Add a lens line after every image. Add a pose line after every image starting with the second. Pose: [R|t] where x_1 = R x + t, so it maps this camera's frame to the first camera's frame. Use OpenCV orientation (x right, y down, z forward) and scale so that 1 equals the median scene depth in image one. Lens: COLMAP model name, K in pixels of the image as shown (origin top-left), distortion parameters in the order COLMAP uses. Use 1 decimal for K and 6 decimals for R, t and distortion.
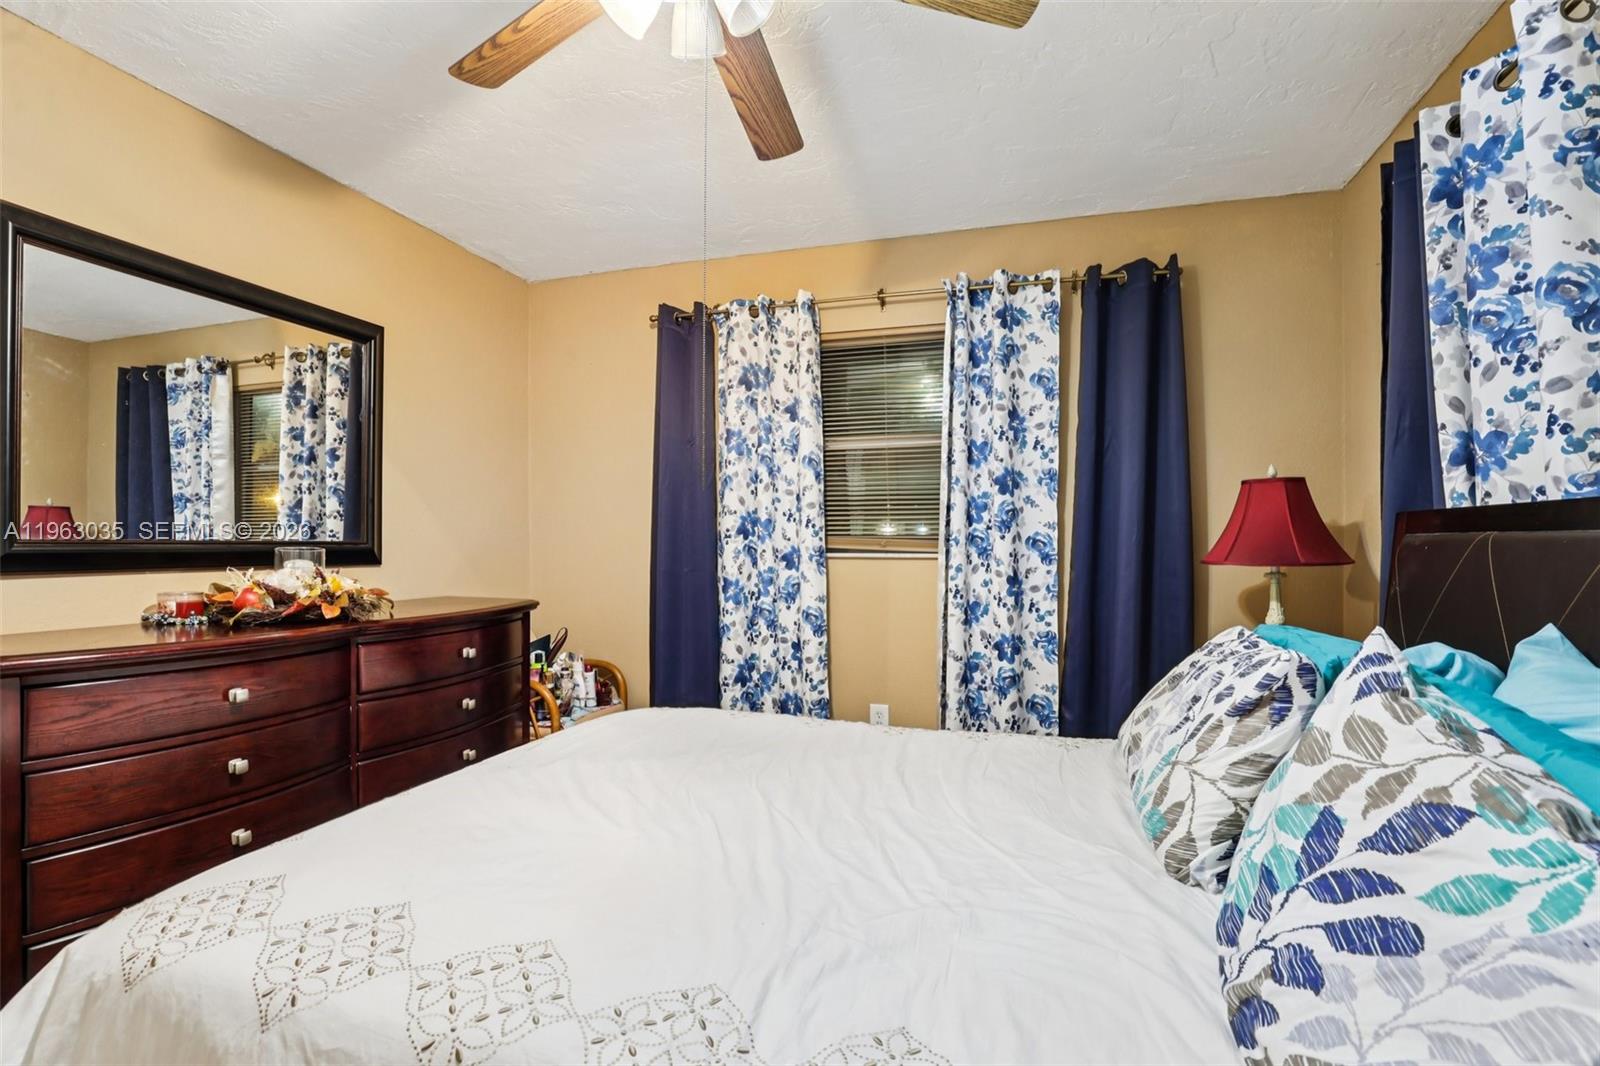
lens RADIAL K [[725.3, 0, 800.0], [0, 725.3, 533.0], [0, 0, 1]] dist [-0.035823, 0.010593]
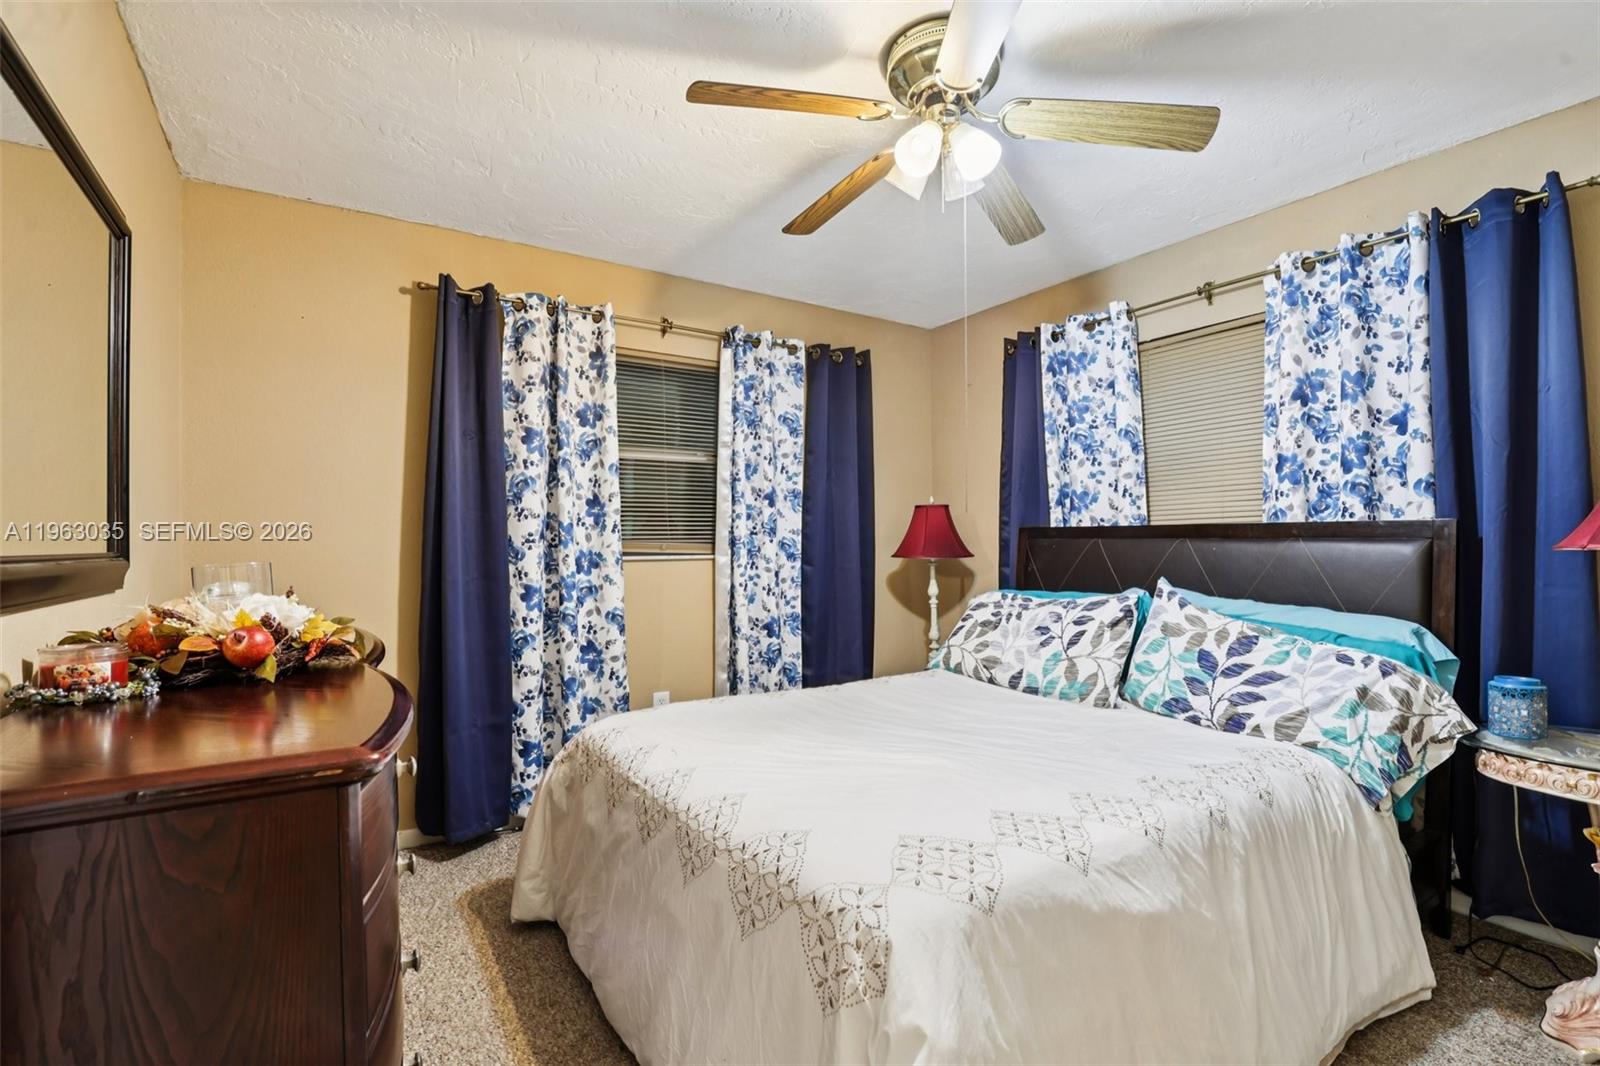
lens RADIAL K [[725.3, 0, 800.0], [0, 725.3, 533.0], [0, 0, 1]] dist [-0.035823, 0.010593]
pose [[0.651675, 0.005734, 0.758476, -0.806896], [-0.004624, 0.999983, -0.003587, -0.005143], [-0.758484, -0.001170, 0.651691, 0.156549]]
